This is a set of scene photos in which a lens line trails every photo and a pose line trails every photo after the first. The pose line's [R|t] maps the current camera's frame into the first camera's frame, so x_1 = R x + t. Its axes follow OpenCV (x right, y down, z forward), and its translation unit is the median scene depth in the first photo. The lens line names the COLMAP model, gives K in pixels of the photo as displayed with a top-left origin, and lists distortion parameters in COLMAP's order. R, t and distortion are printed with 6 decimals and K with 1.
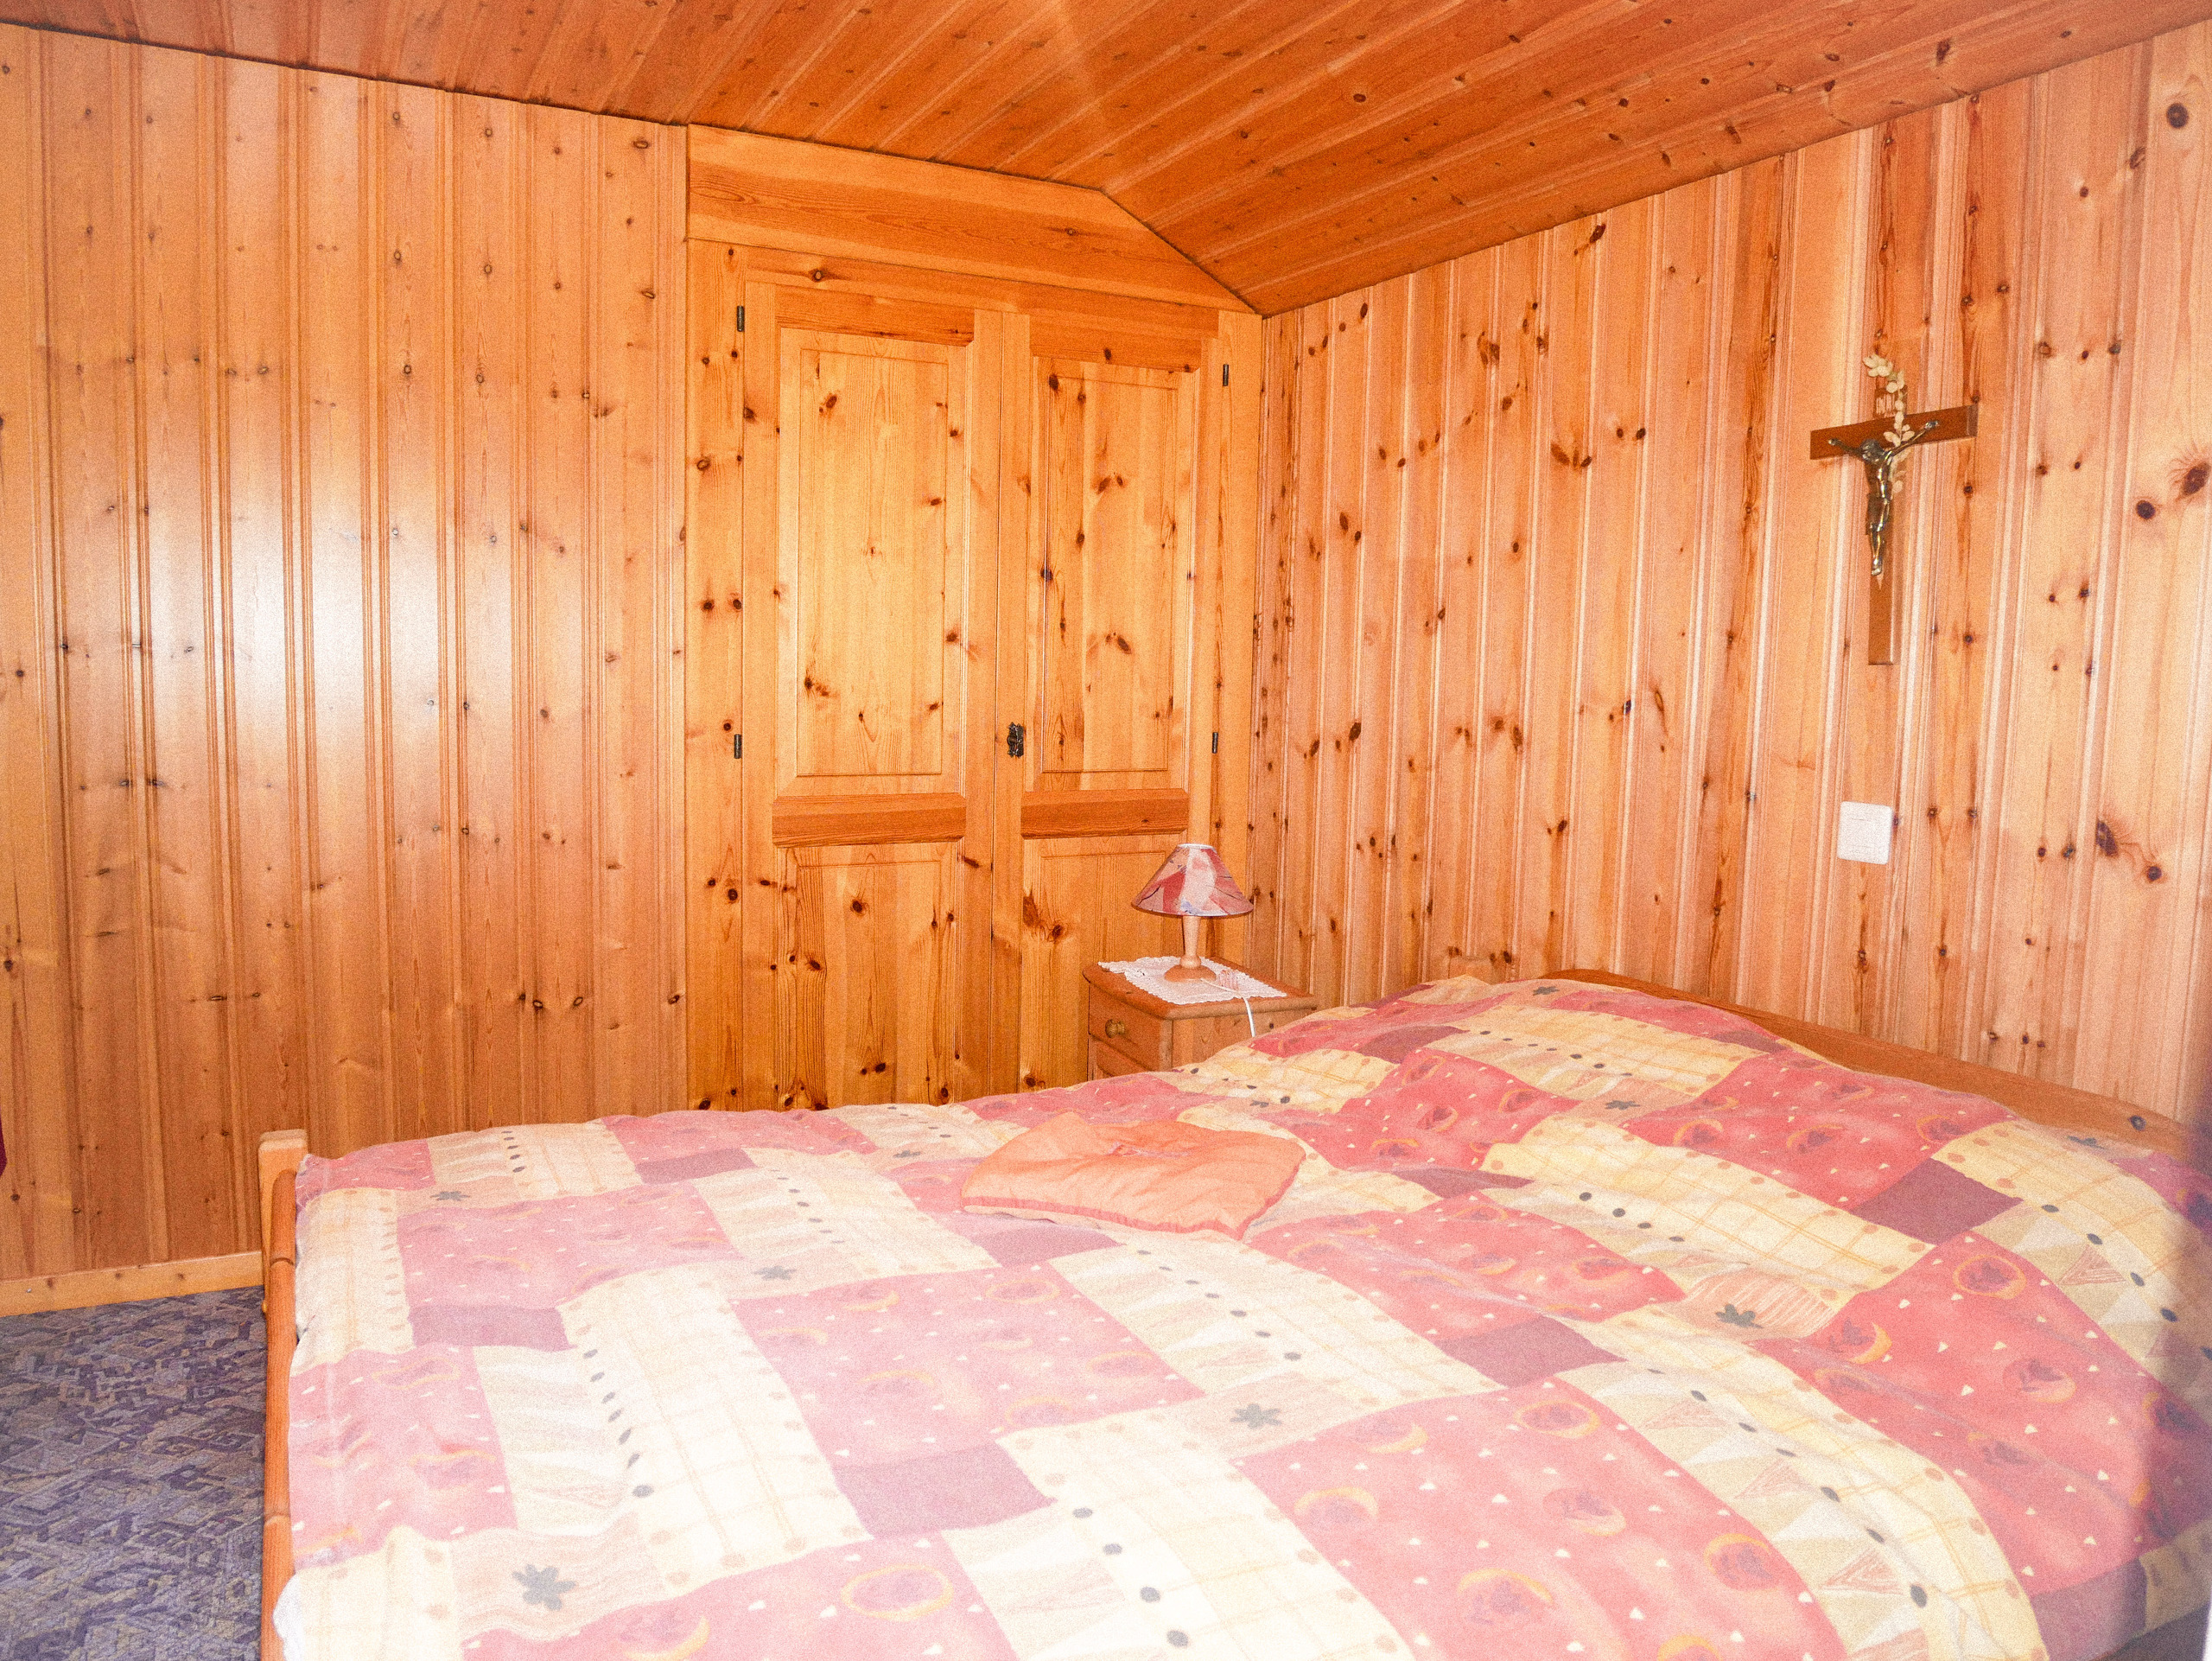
lens RADIAL K [[1606.3, 0, 1106.0], [0, 1606.3, 830.5], [0, 0, 1]] dist [-0.053841, 0.004193]
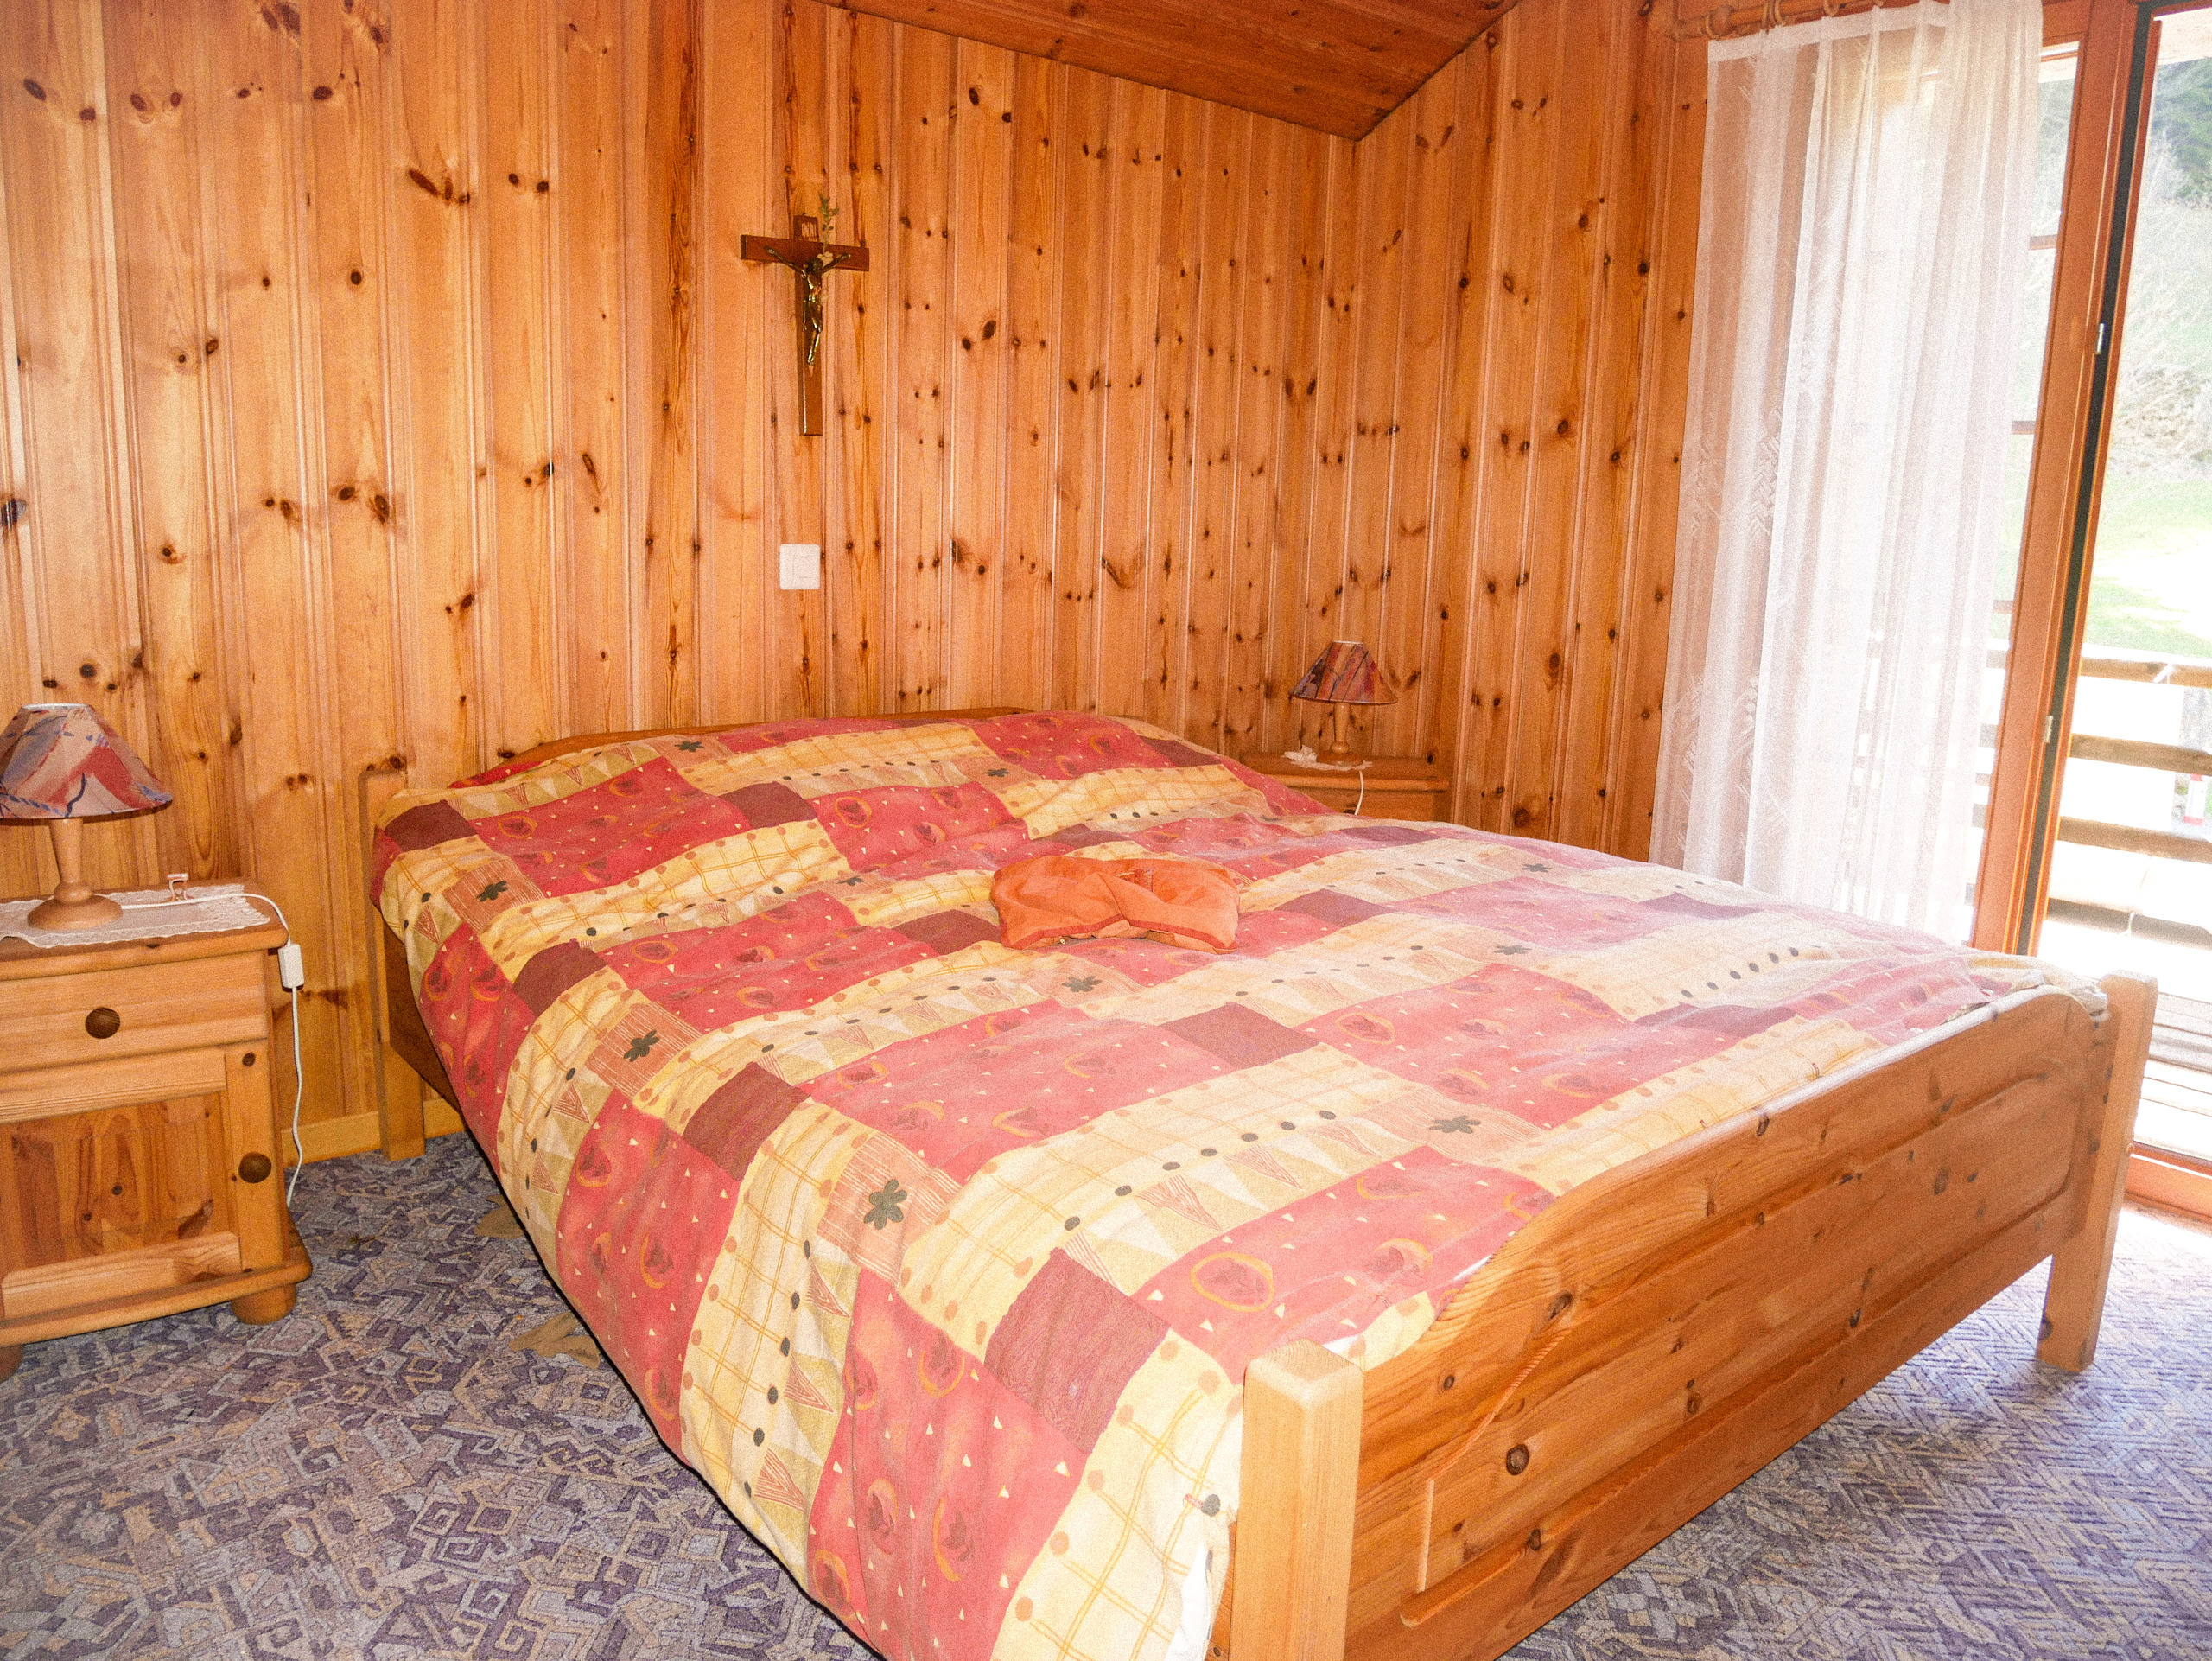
lens RADIAL K [[1606.3, 0, 1106.0], [0, 1606.3, 830.5], [0, 0, 1]] dist [-0.053841, 0.004193]
pose [[-0.225476, -0.220100, 0.949061, -0.894360], [0.067822, 0.968237, 0.240660, -0.090795], [-0.971885, 0.118631, -0.203387, 1.078262]]
